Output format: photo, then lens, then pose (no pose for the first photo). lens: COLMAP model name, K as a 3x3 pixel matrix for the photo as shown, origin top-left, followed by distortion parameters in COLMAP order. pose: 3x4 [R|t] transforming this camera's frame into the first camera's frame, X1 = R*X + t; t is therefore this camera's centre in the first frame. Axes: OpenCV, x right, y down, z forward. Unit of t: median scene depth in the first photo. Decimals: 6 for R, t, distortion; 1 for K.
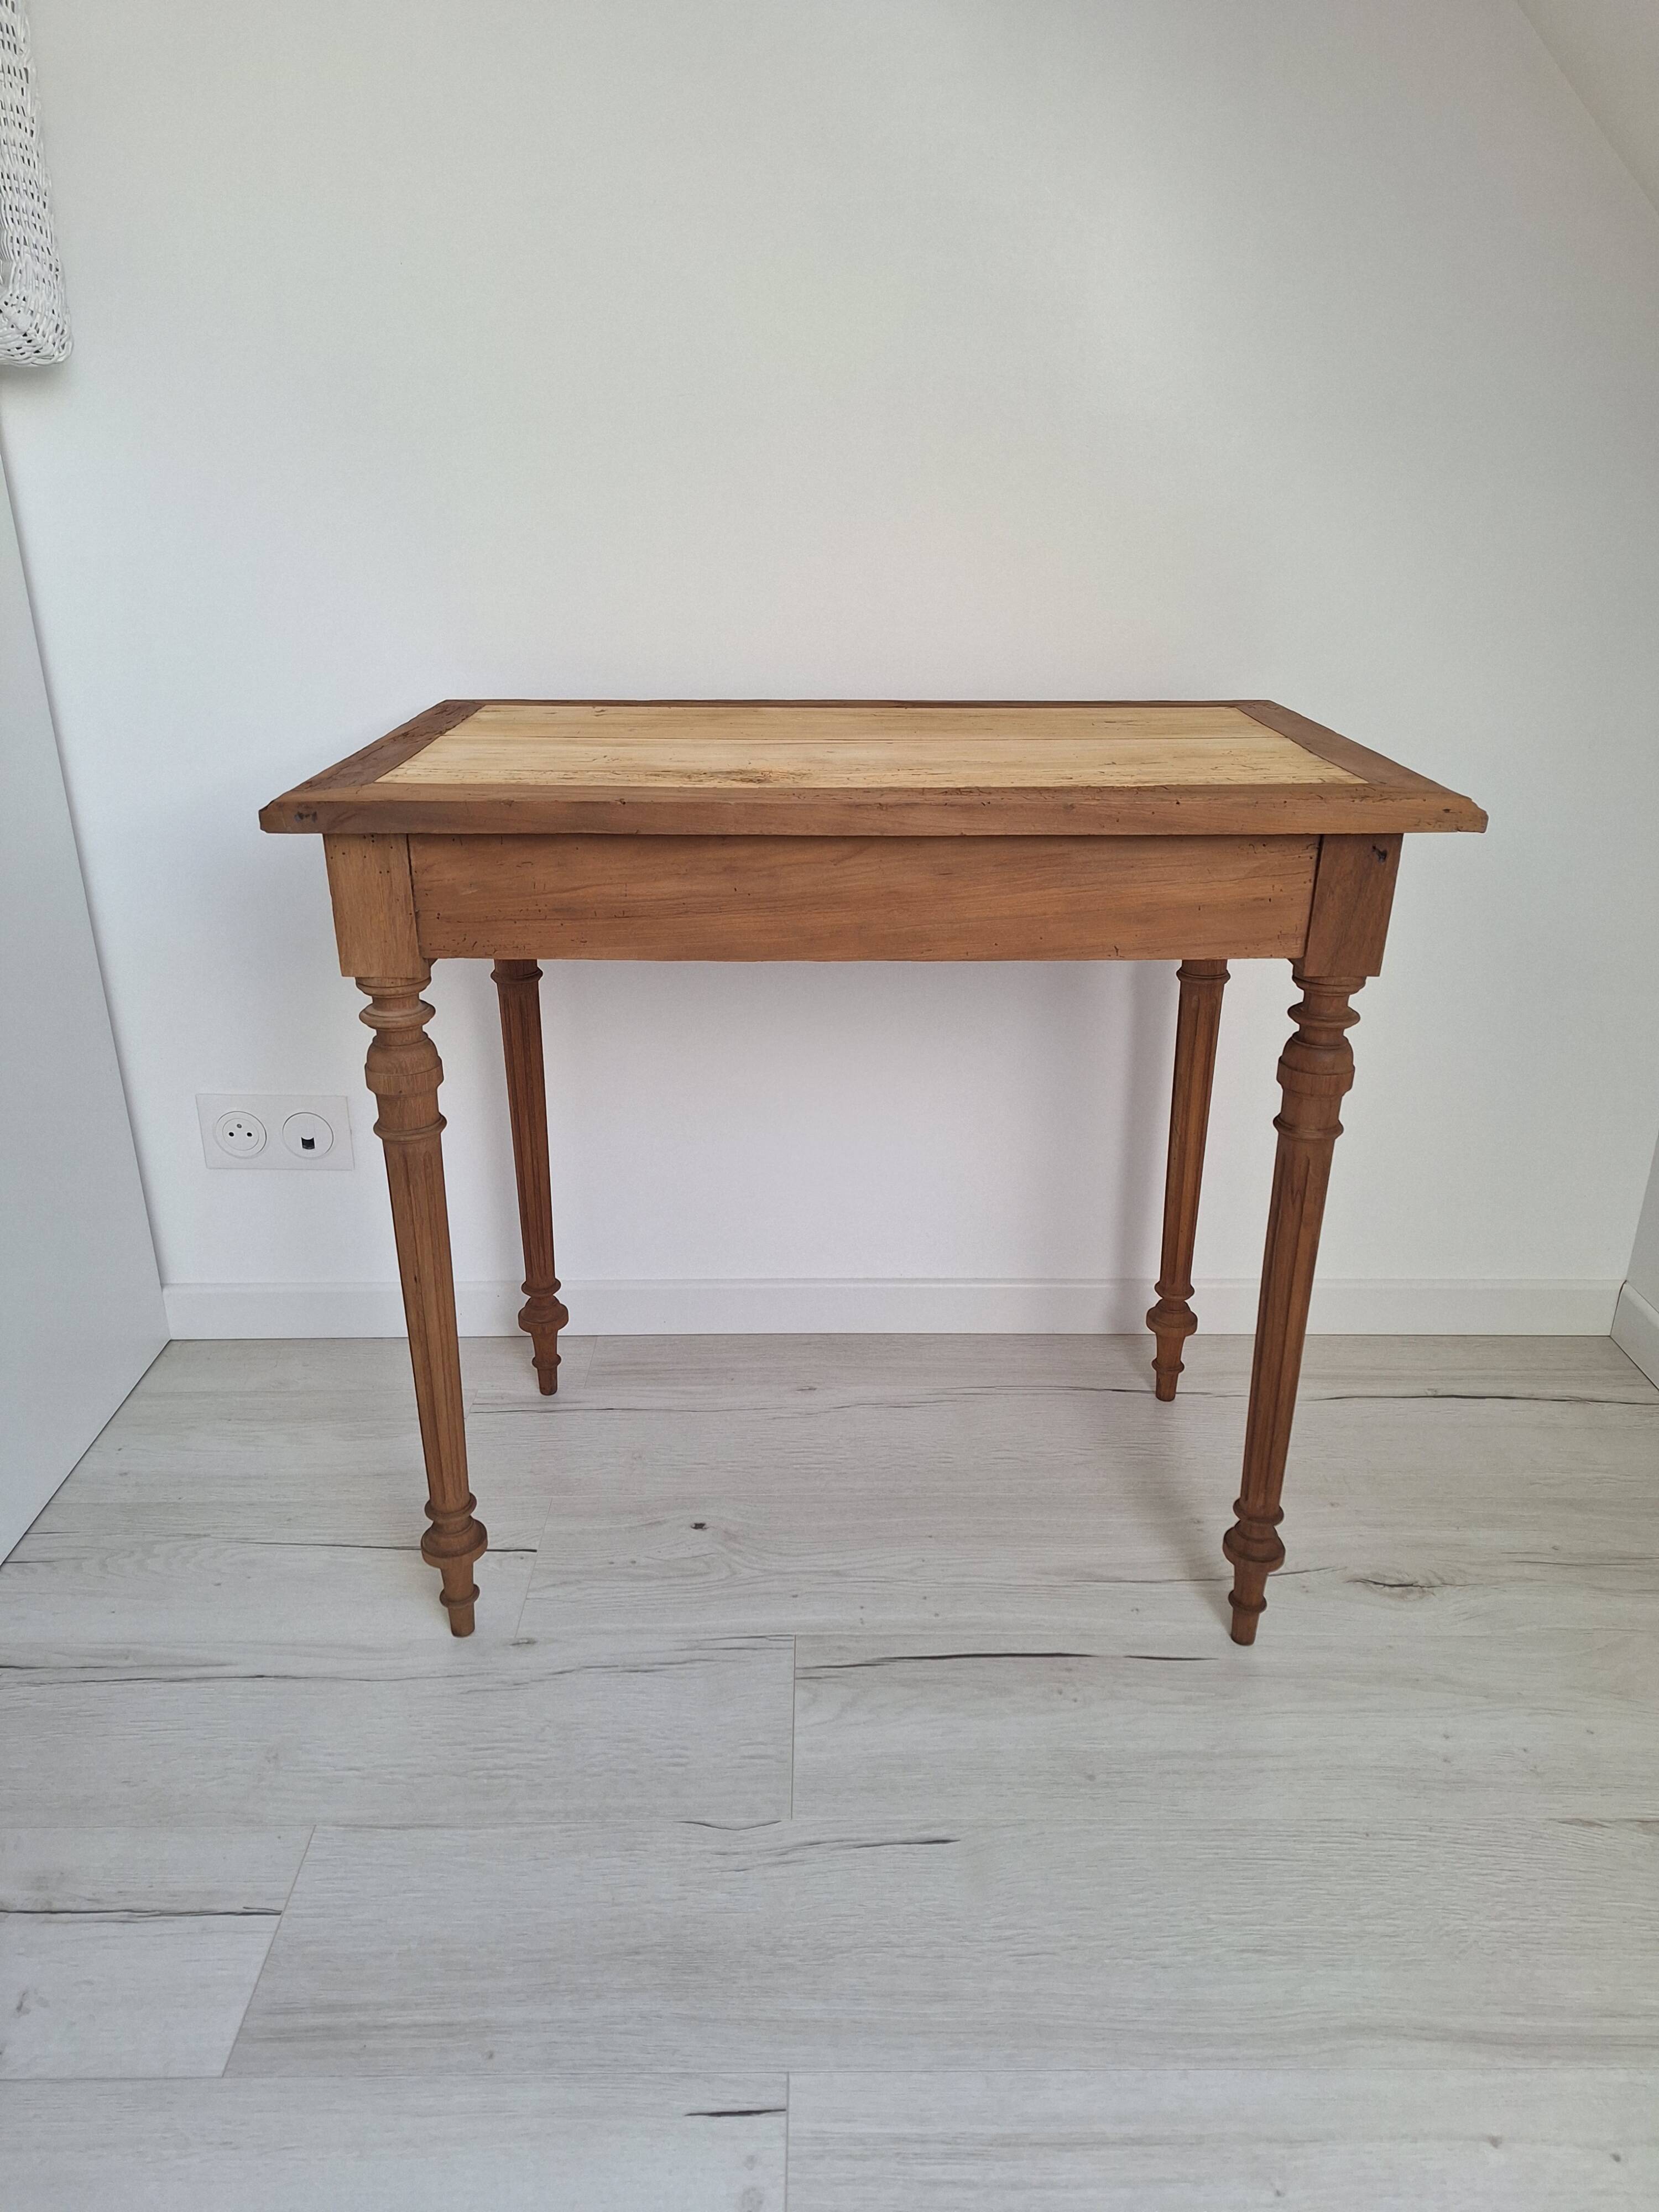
lens RADIAL K [[1560.8, 0, 831.3], [0, 1560.8, 1106.9], [0, 0, 1]] dist [0.048017, -0.043084]
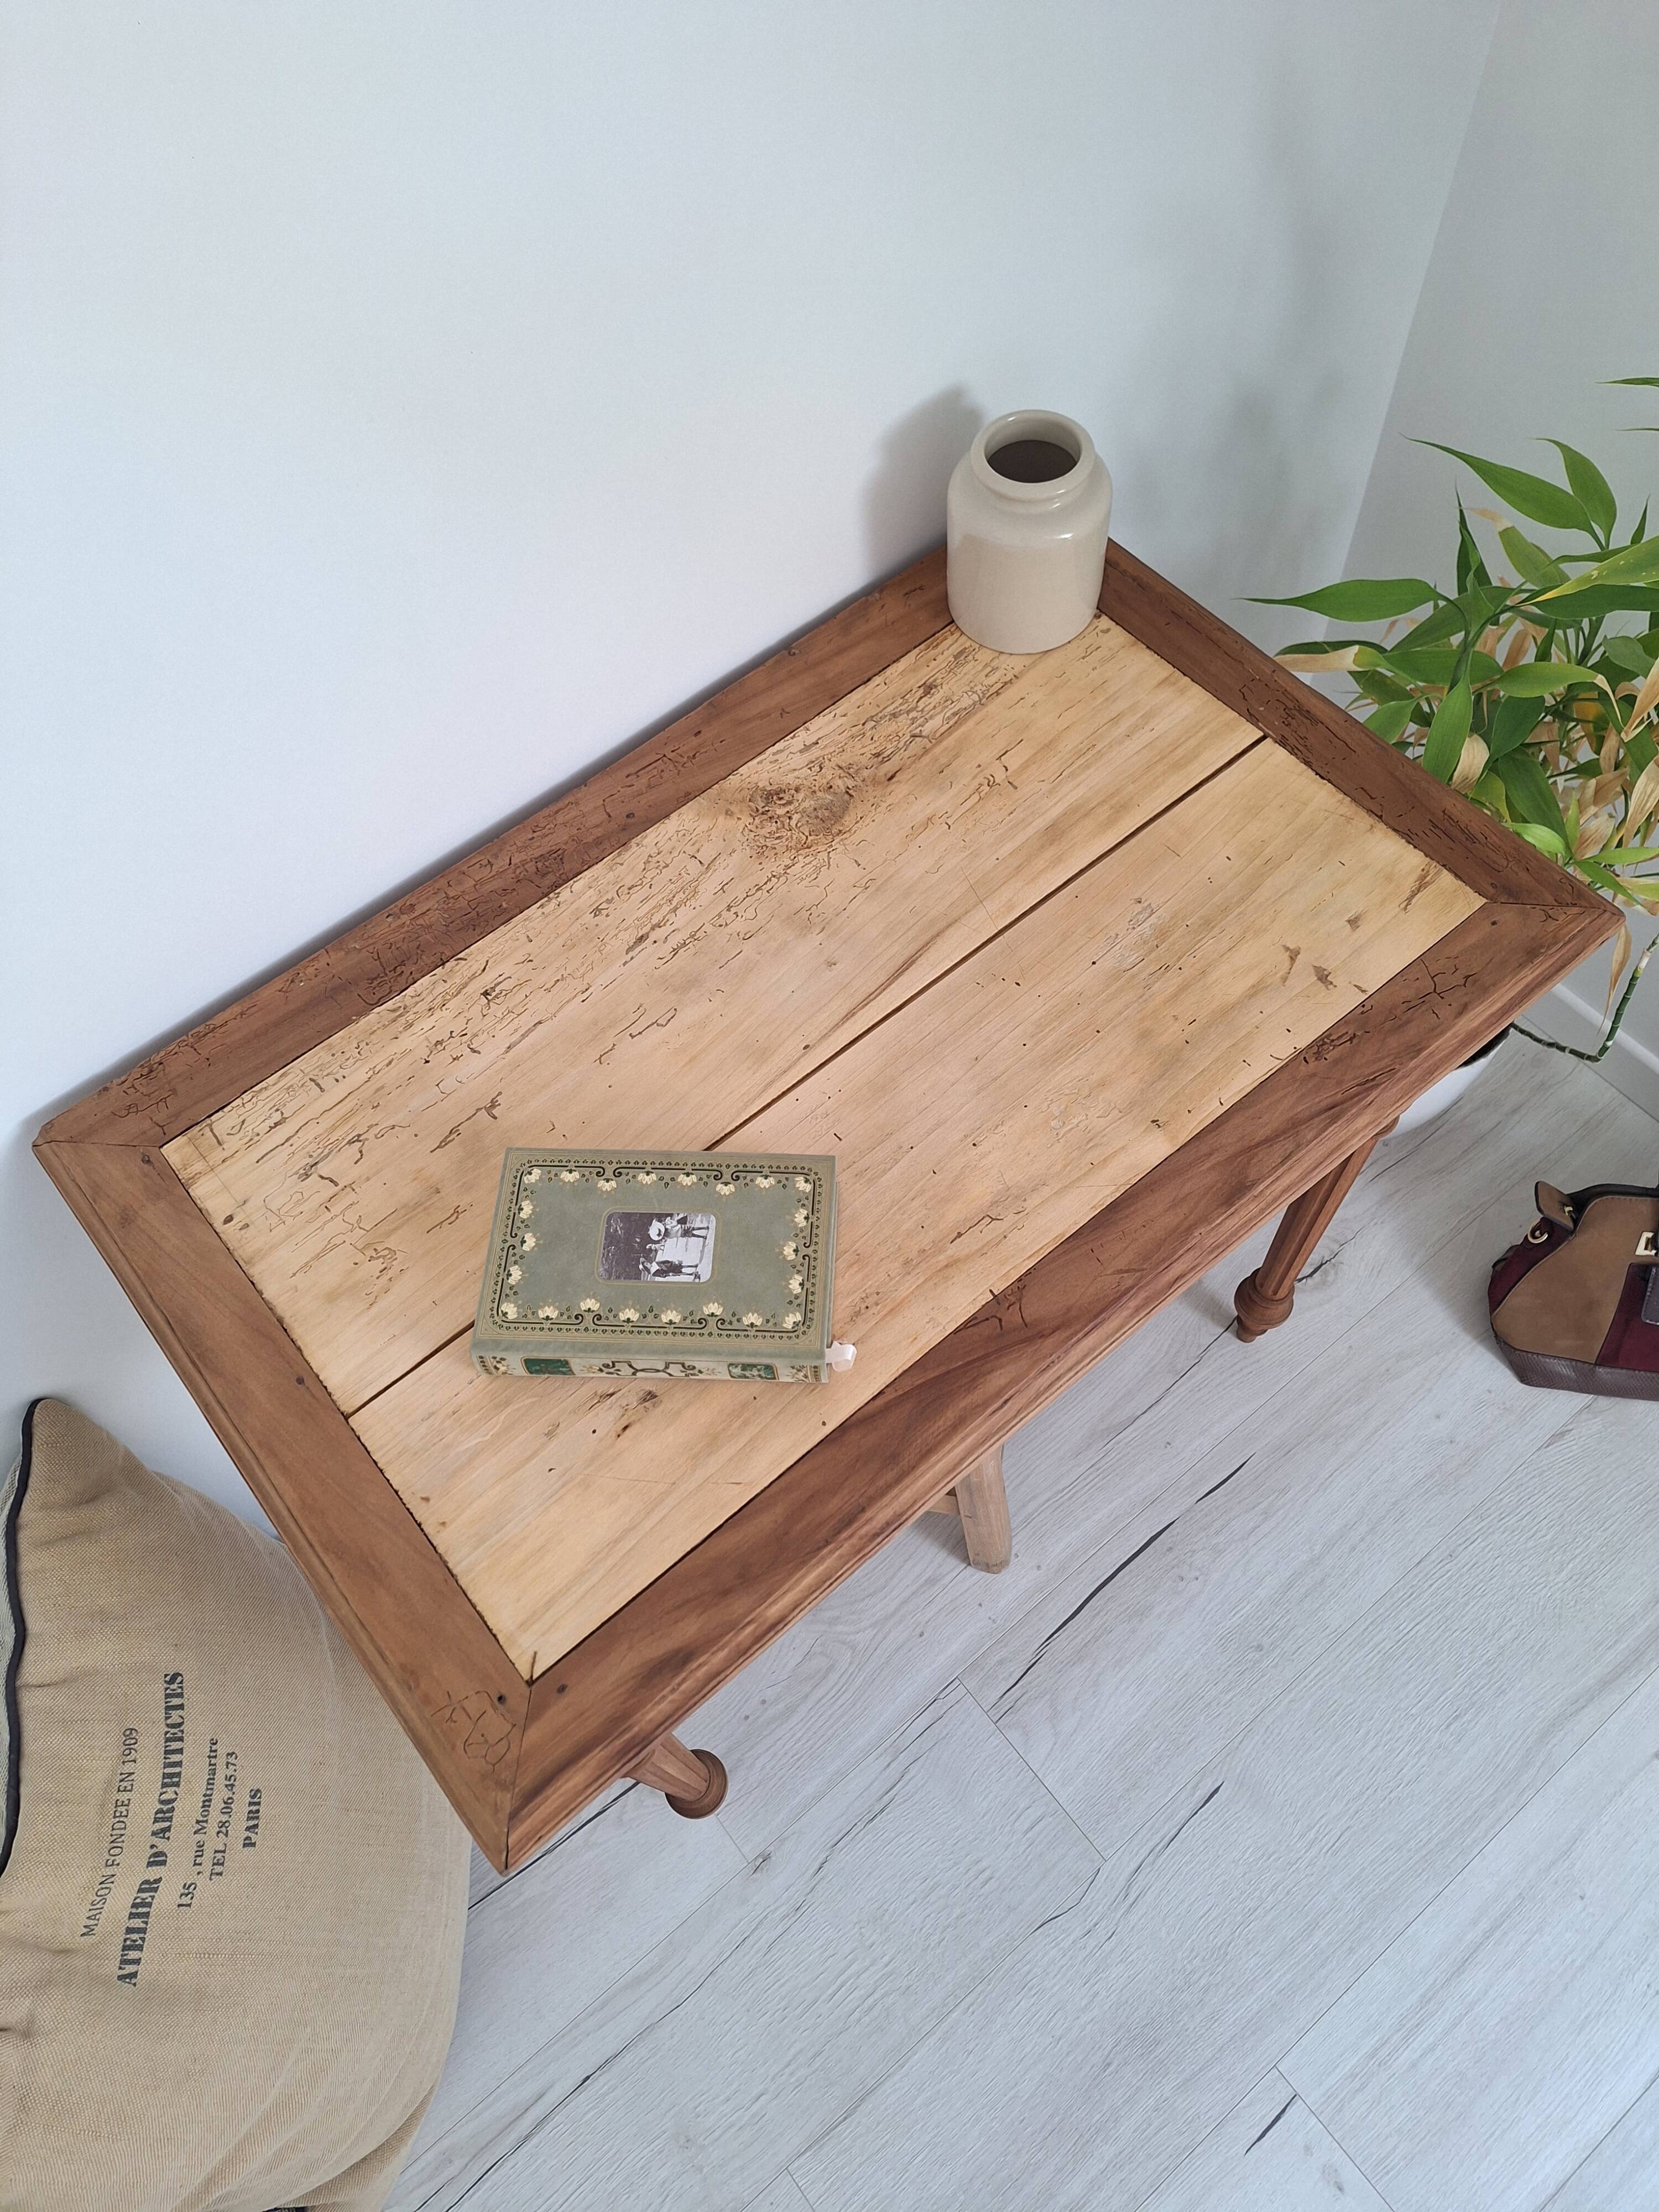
lens RADIAL K [[1560.8, 0, 837.1], [0, 1560.8, 1137.2], [0, 0, 1]] dist [0.048017, -0.043084]
pose [[0.779408, -0.574593, 0.249733, -0.158492], [0.295874, 0.688928, 0.661692, -0.719593], [-0.552252, -0.441839, 0.706963, 0.510054]]
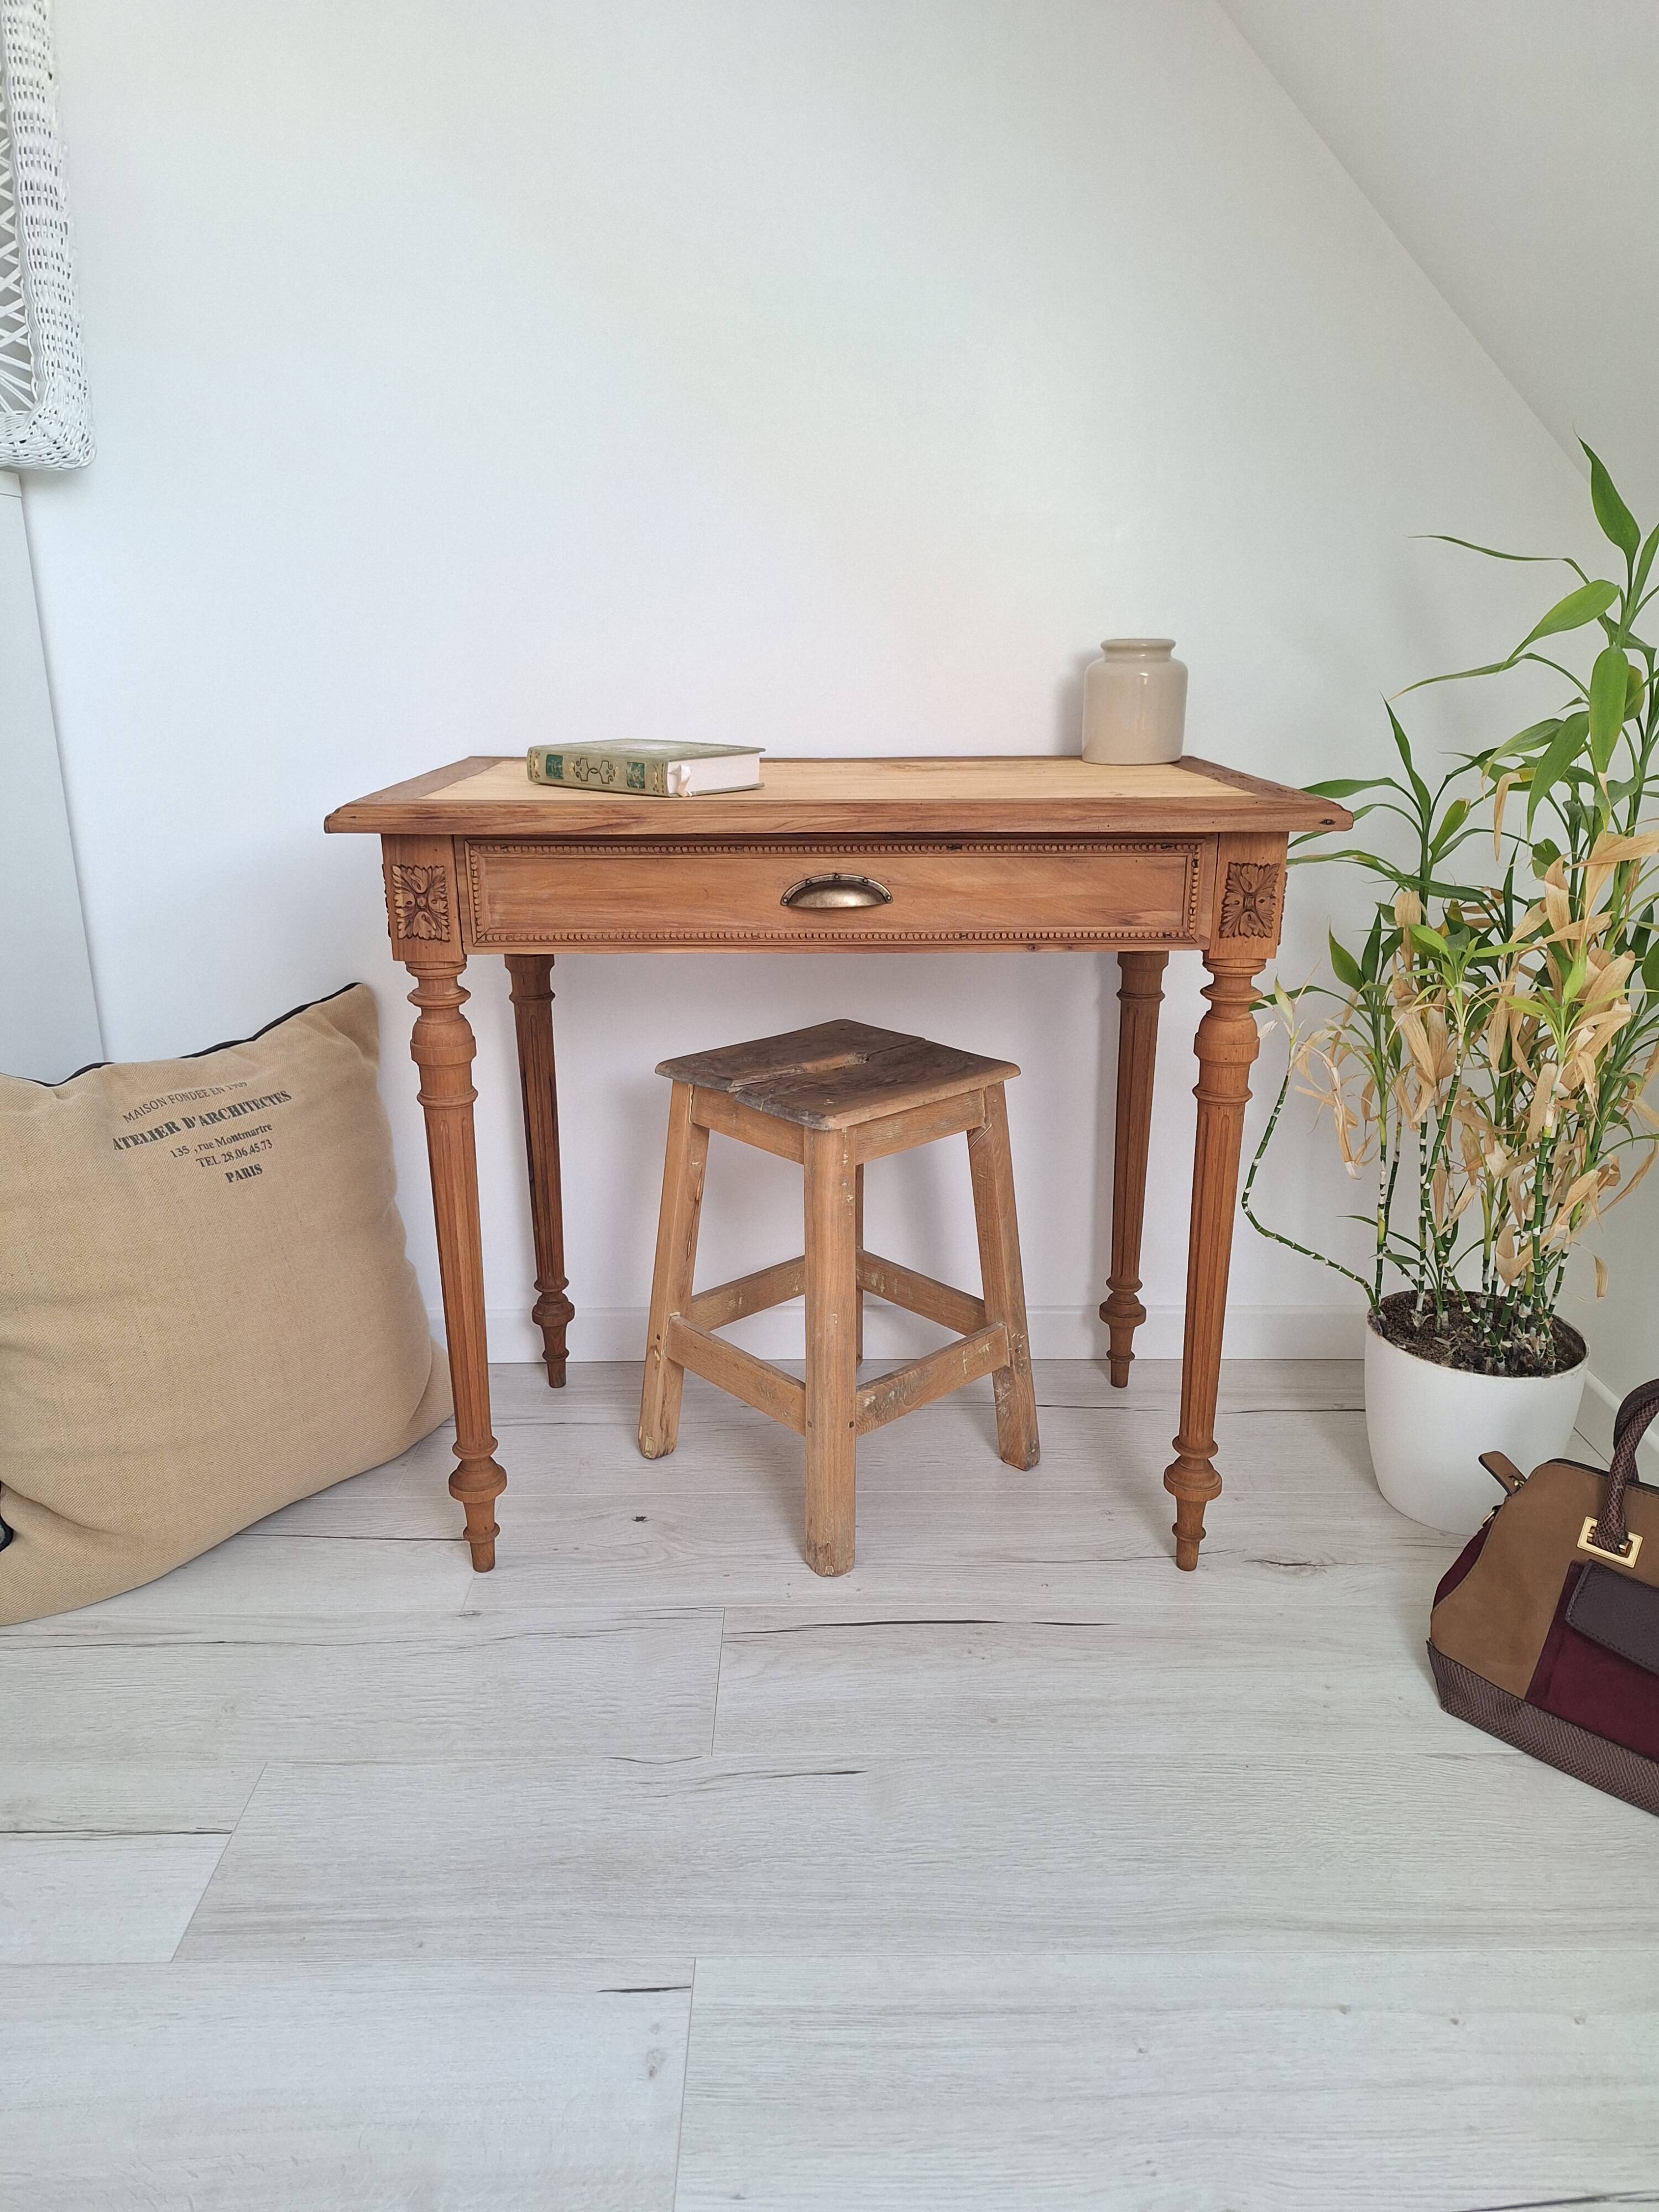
lens RADIAL K [[1560.8, 0, 826.0], [0, 1560.8, 1106.0], [0, 0, 1]] dist [0.048017, -0.043084]
pose [[0.999996, -0.002925, 0.000515, 0.051862], [0.002960, 0.995578, -0.093894, 0.109729], [-0.000238, 0.093895, 0.995582, -0.105574]]
